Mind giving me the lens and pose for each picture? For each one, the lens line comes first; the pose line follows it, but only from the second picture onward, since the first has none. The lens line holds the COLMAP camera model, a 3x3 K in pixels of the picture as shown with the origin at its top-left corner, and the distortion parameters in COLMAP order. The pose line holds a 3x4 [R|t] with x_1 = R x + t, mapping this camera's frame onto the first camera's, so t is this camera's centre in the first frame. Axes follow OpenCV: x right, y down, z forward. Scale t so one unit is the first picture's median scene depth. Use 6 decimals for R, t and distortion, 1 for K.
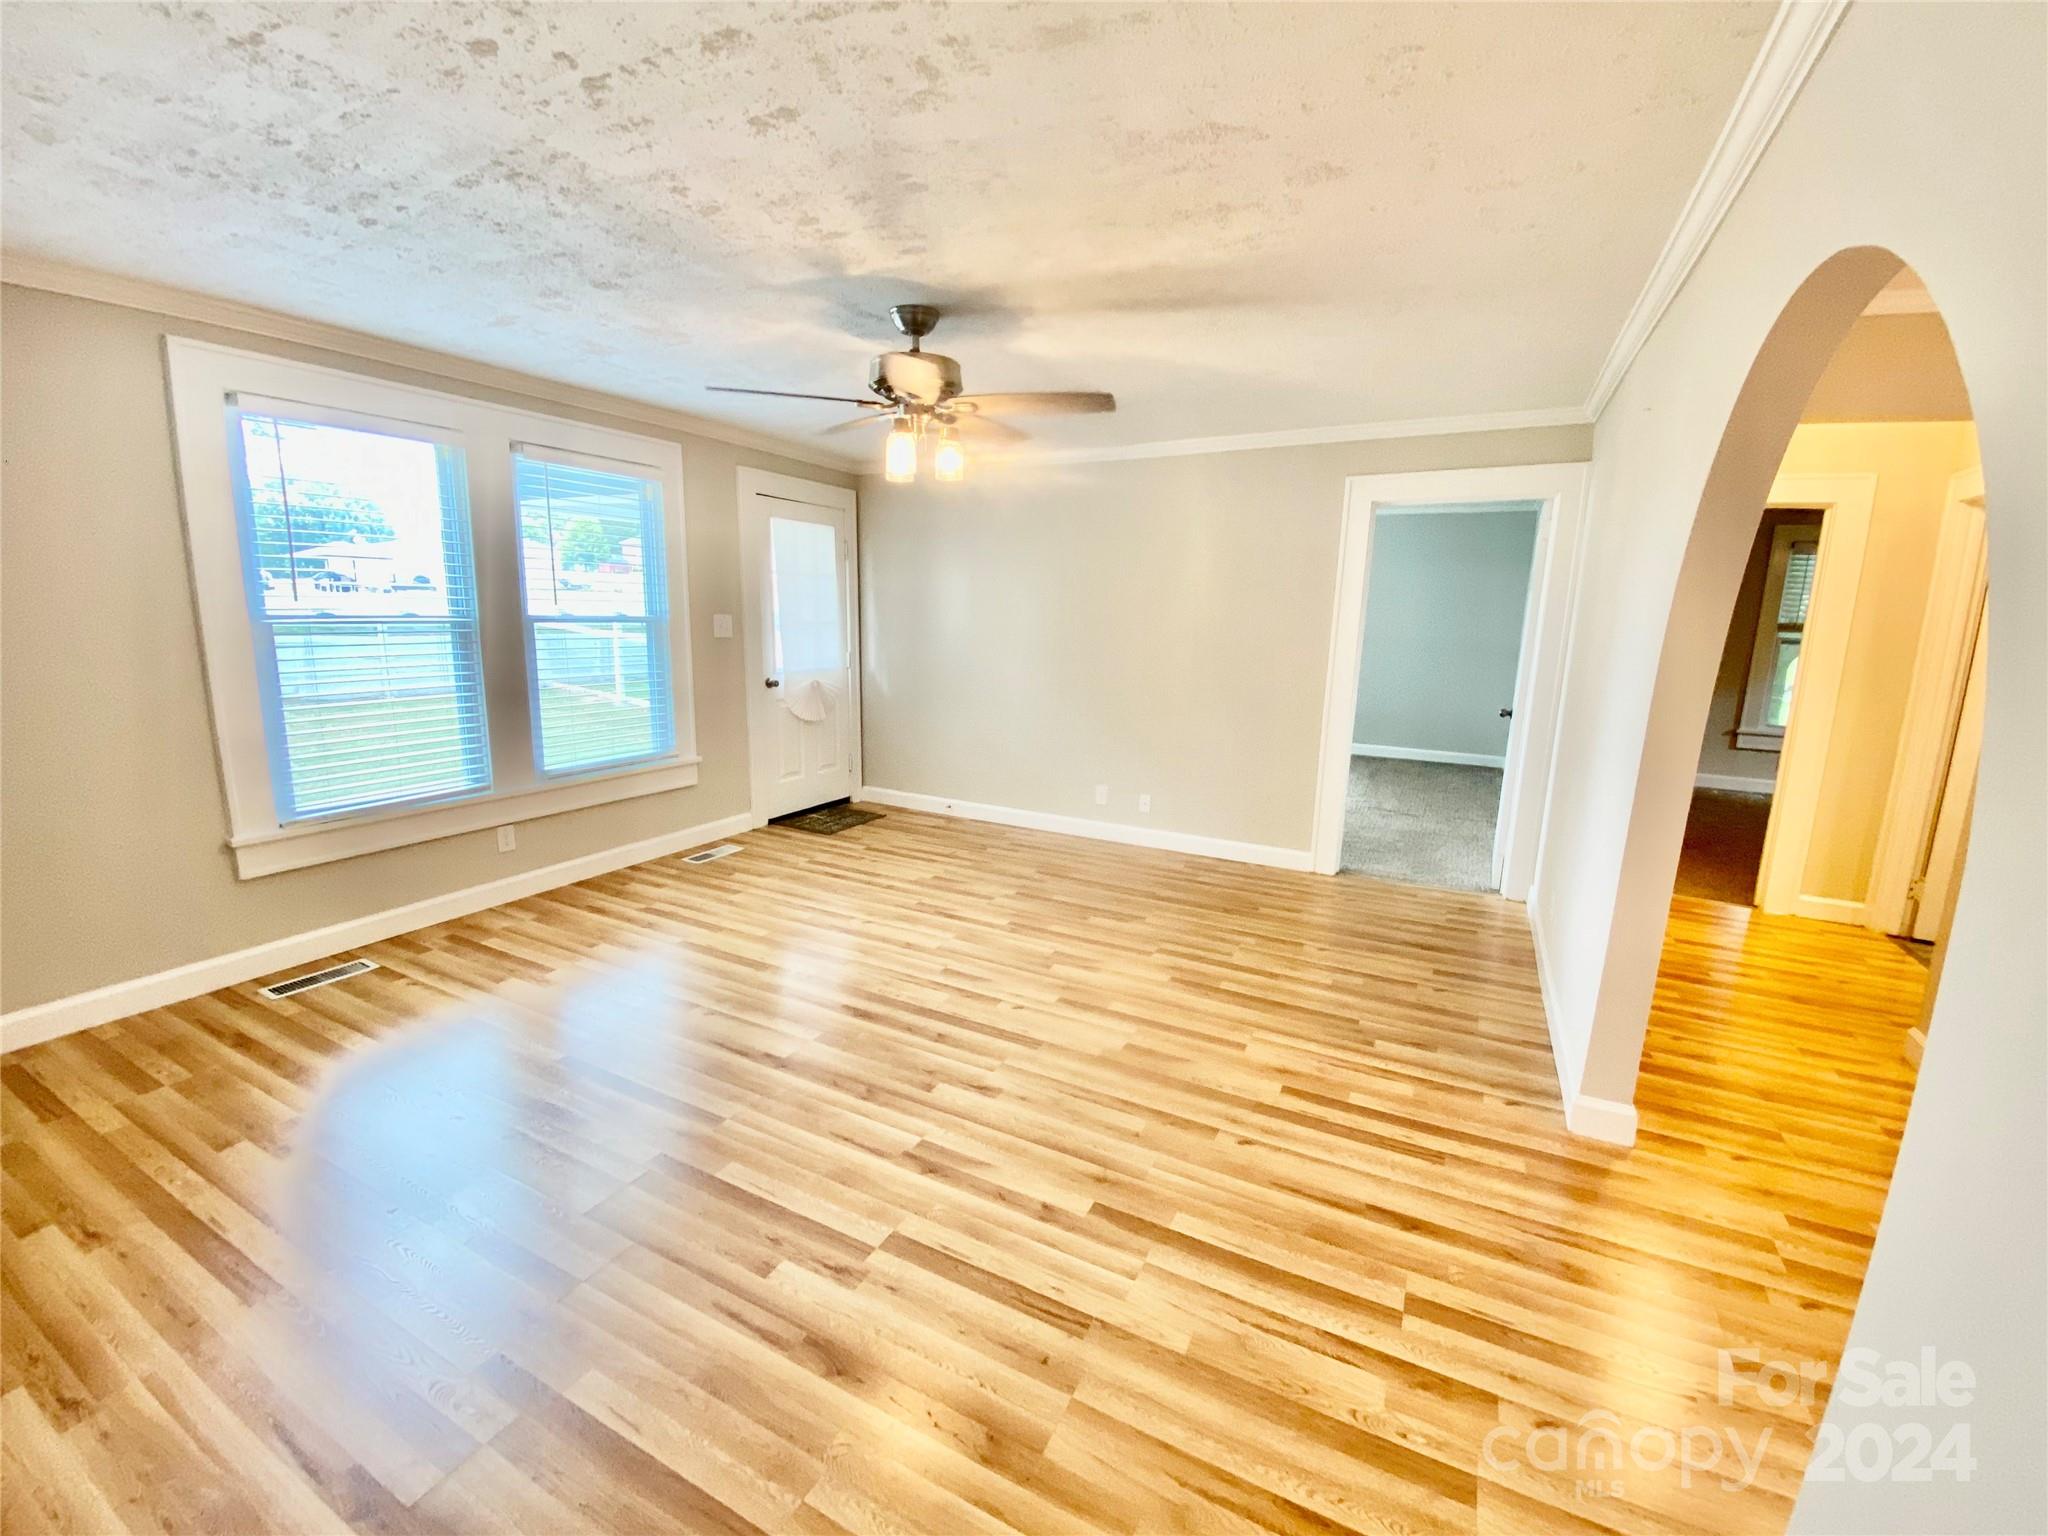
lens RADIAL K [[852.0, 0, 1017.4], [0, 852.0, 762.1], [0, 0, 1]] dist [0.028058, -0.023362]
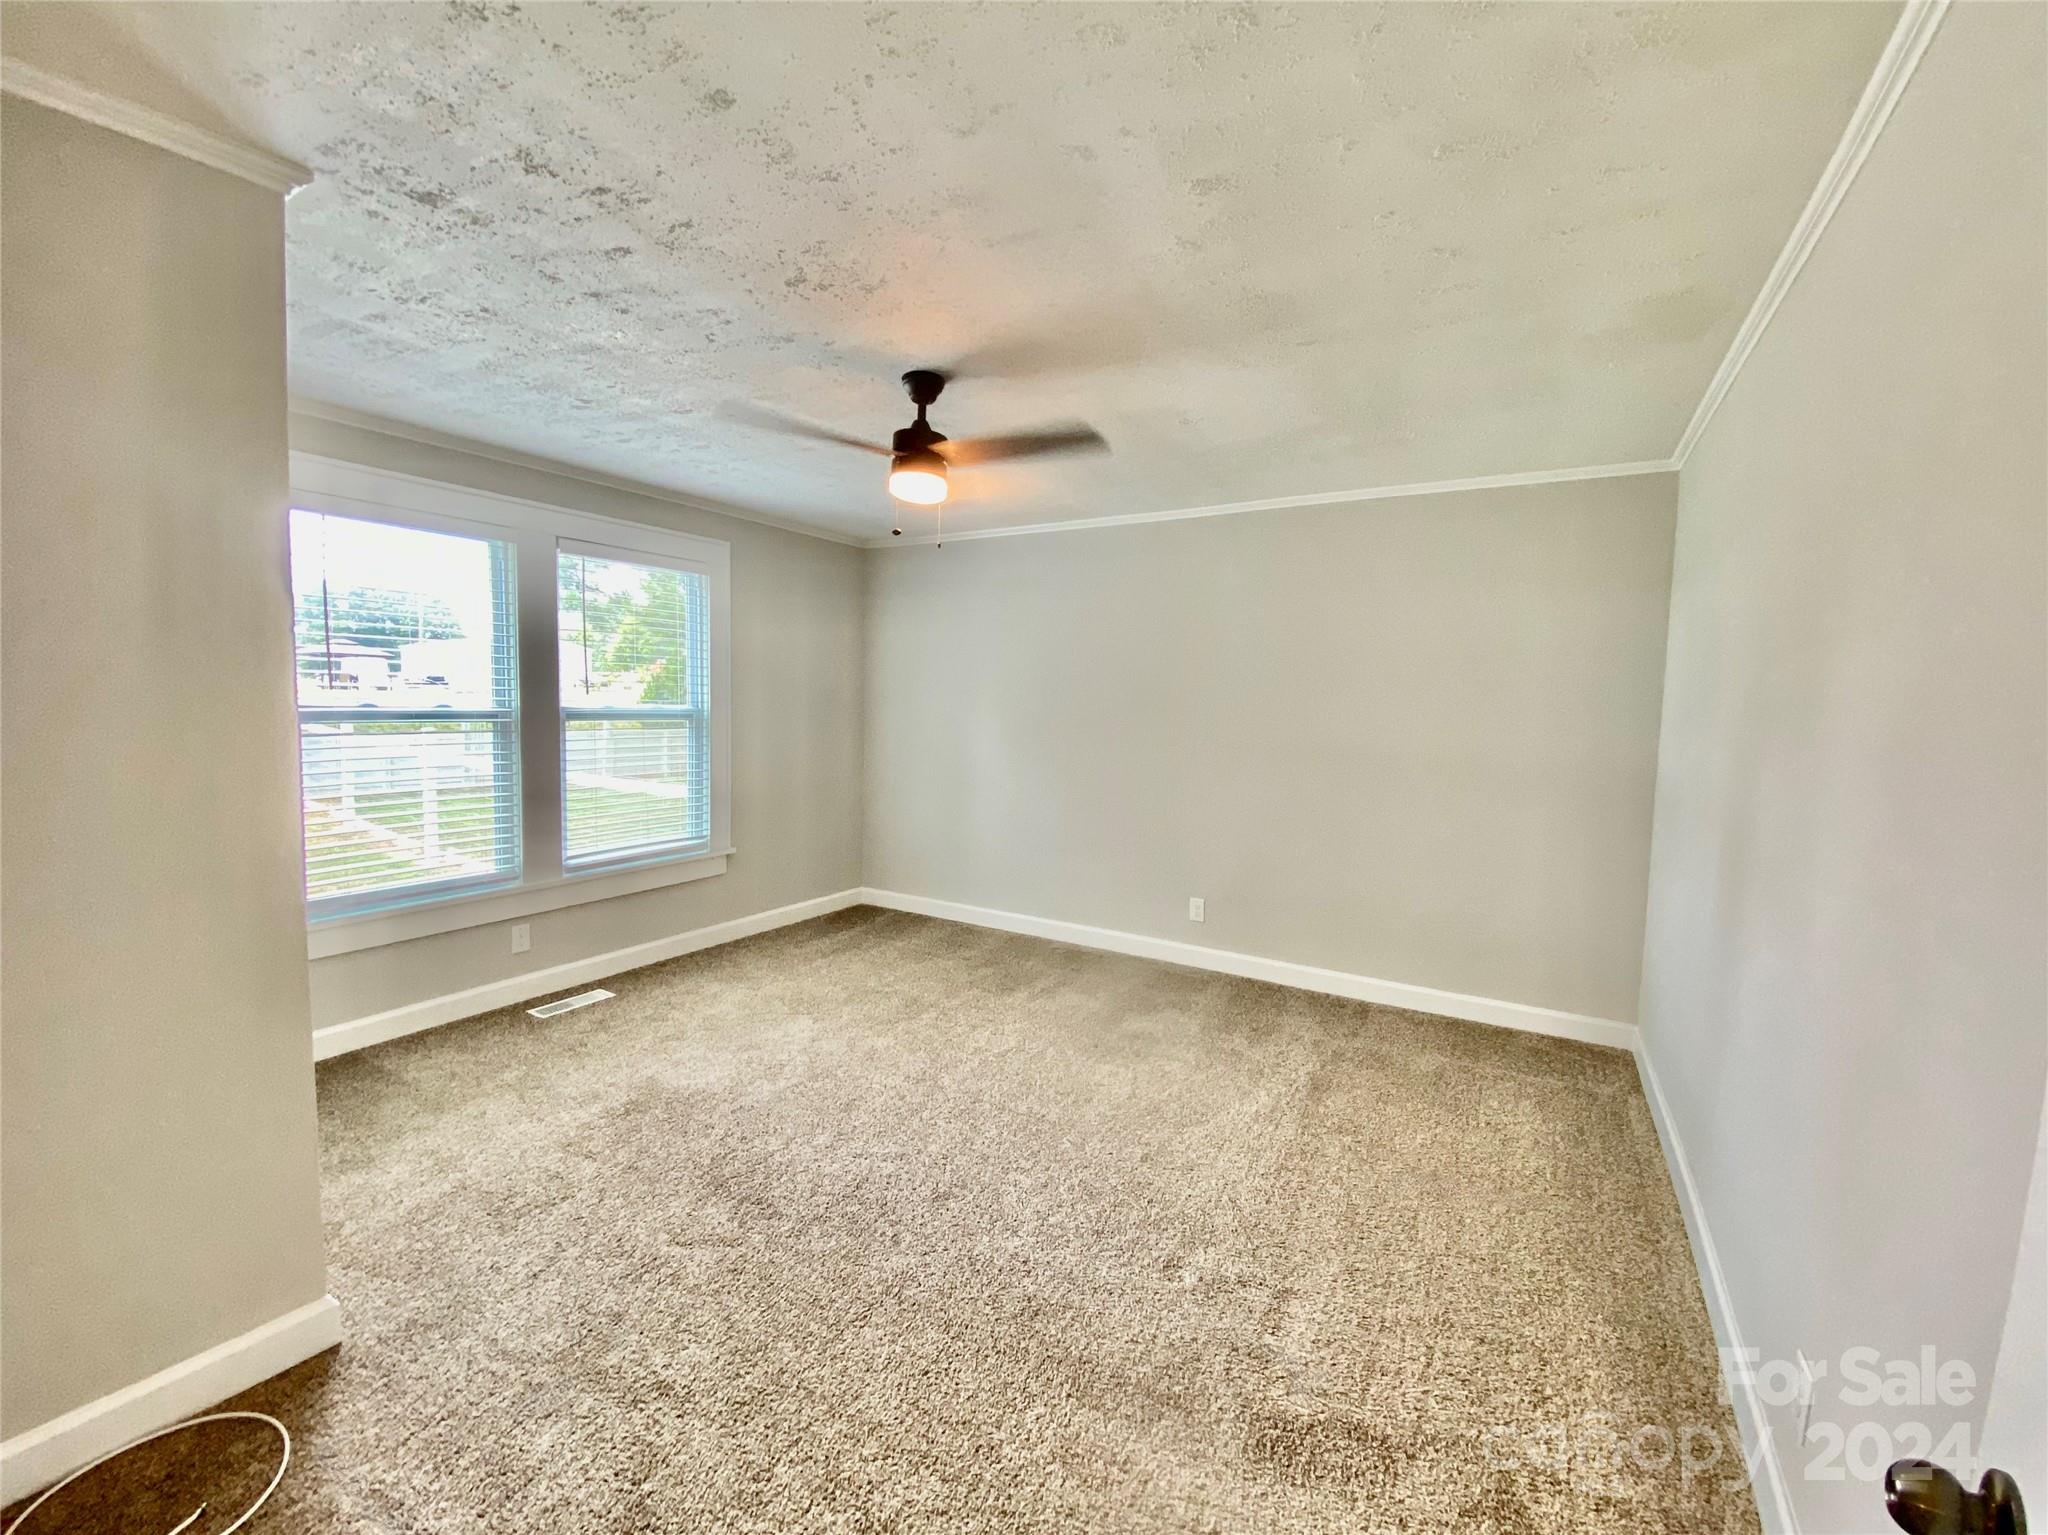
lens RADIAL K [[852.0, 0, 1017.4], [0, 852.0, 761.6], [0, 0, 1]] dist [0.028058, -0.023362]
pose [[0.997980, -0.013807, -0.062015, 0.013751], [0.007595, 0.995028, -0.099309, -0.004142], [0.063078, 0.098637, 0.993122, 0.073282]]
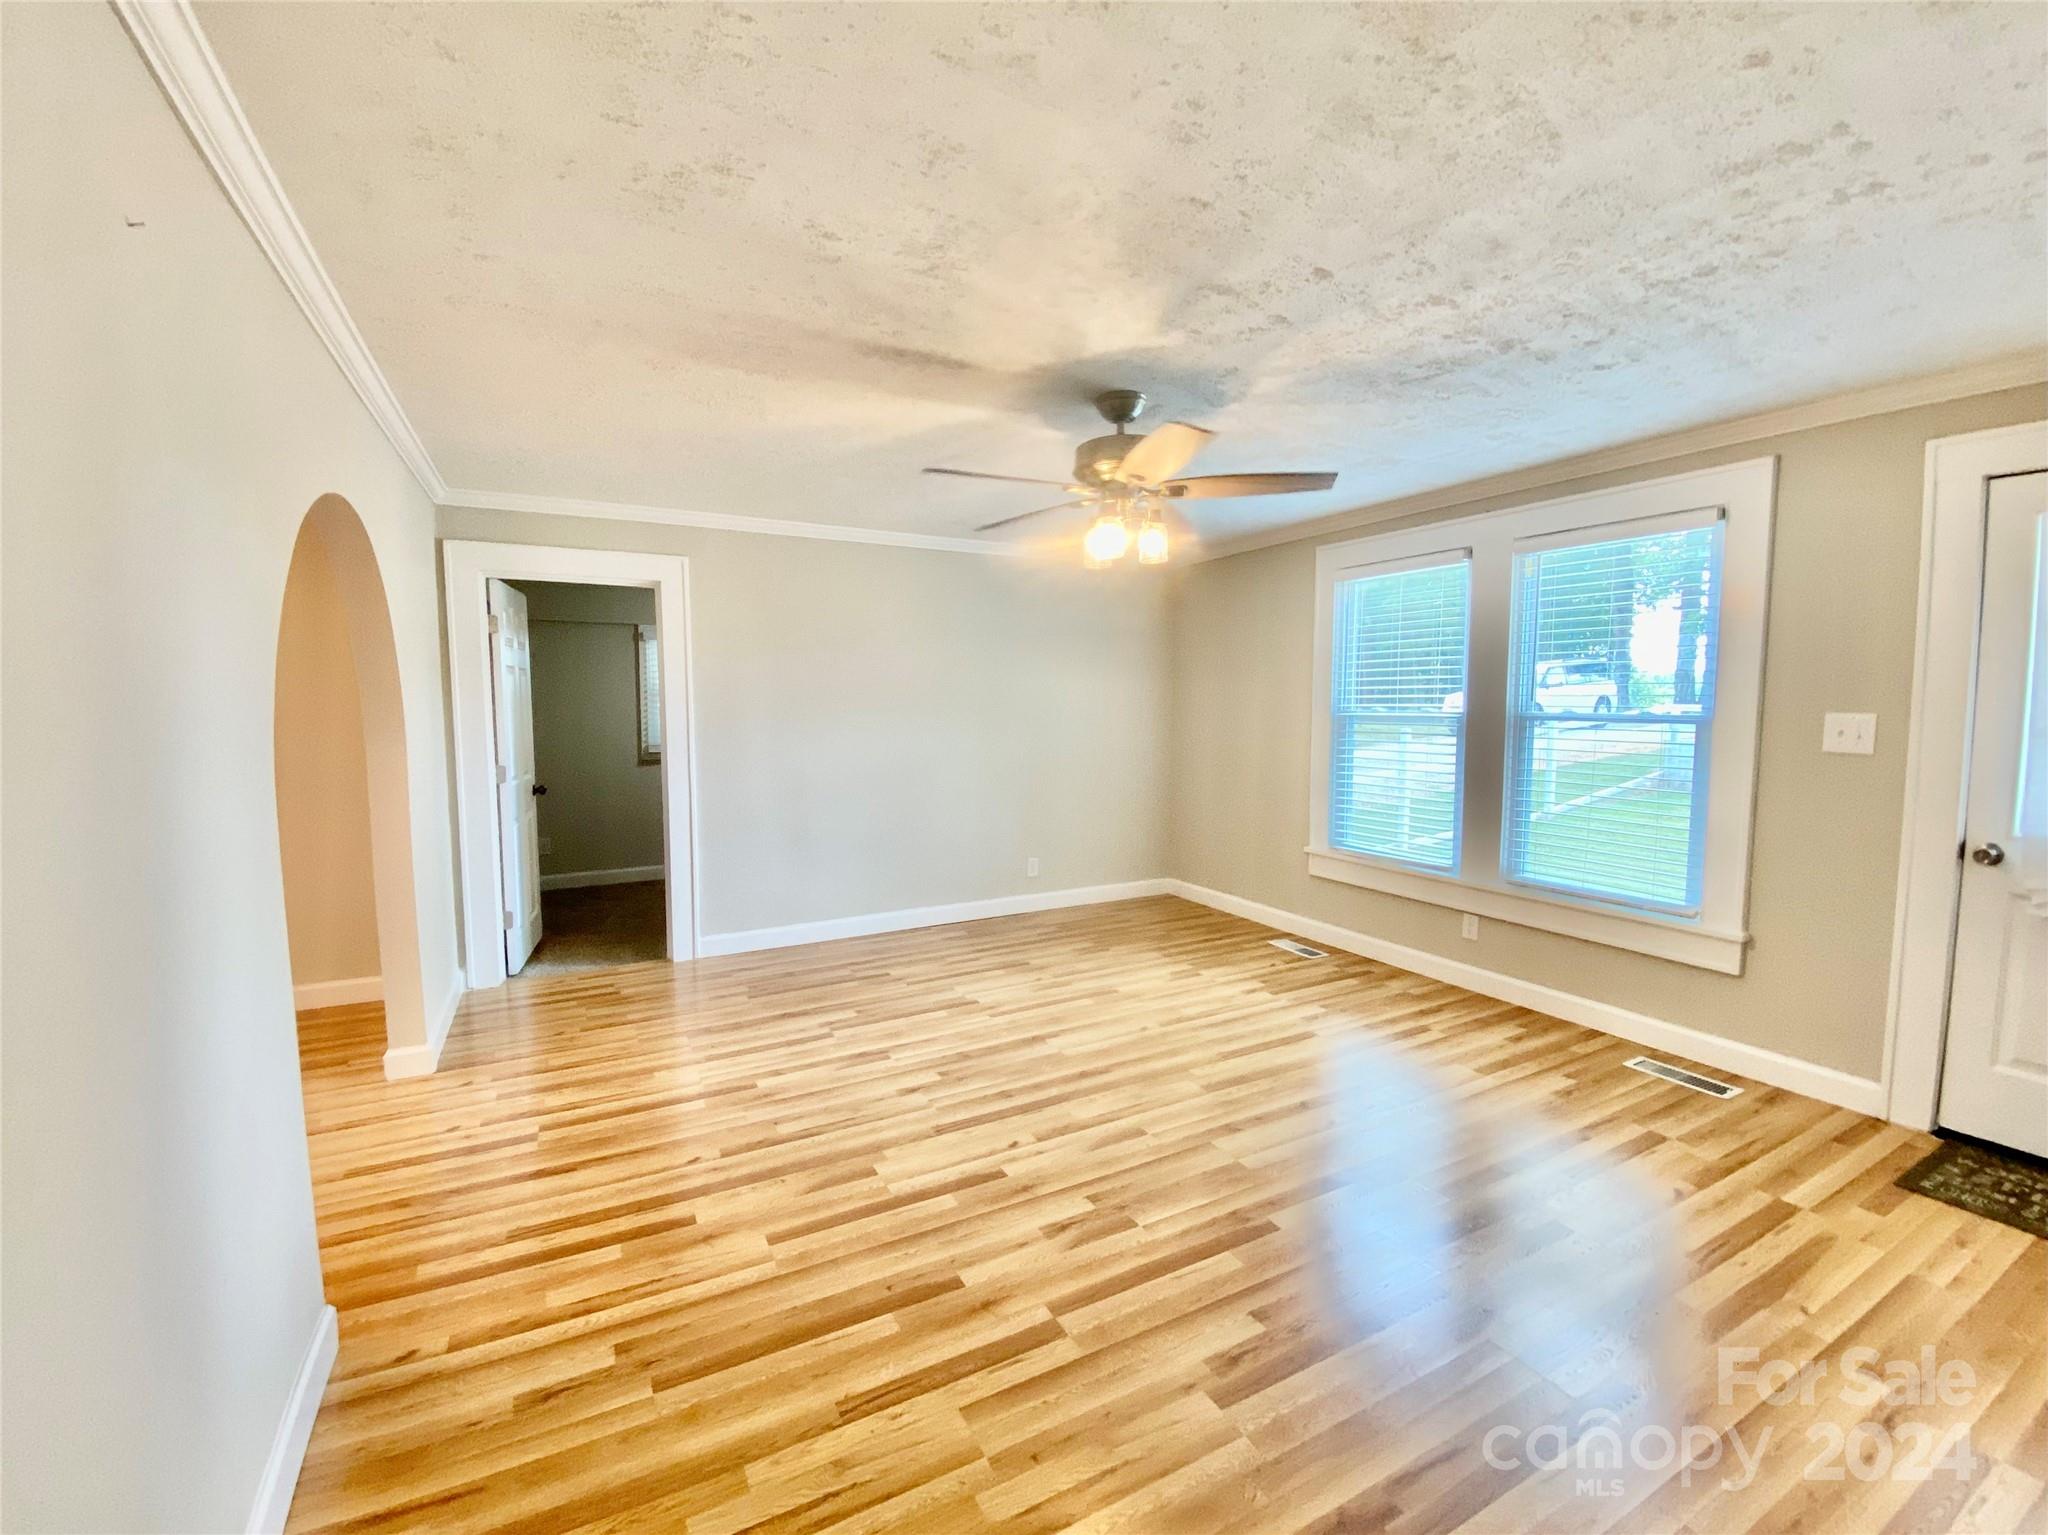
lens RADIAL K [[852.0, 0, 1017.4], [0, 852.0, 761.6], [0, 0, 1]] dist [0.028058, -0.023362]
pose [[-0.568471, 0.041290, -0.821666, 0.653150], [-0.154841, 0.975521, 0.156148, -0.214994], [0.808000, 0.215993, -0.548163, 1.300147]]
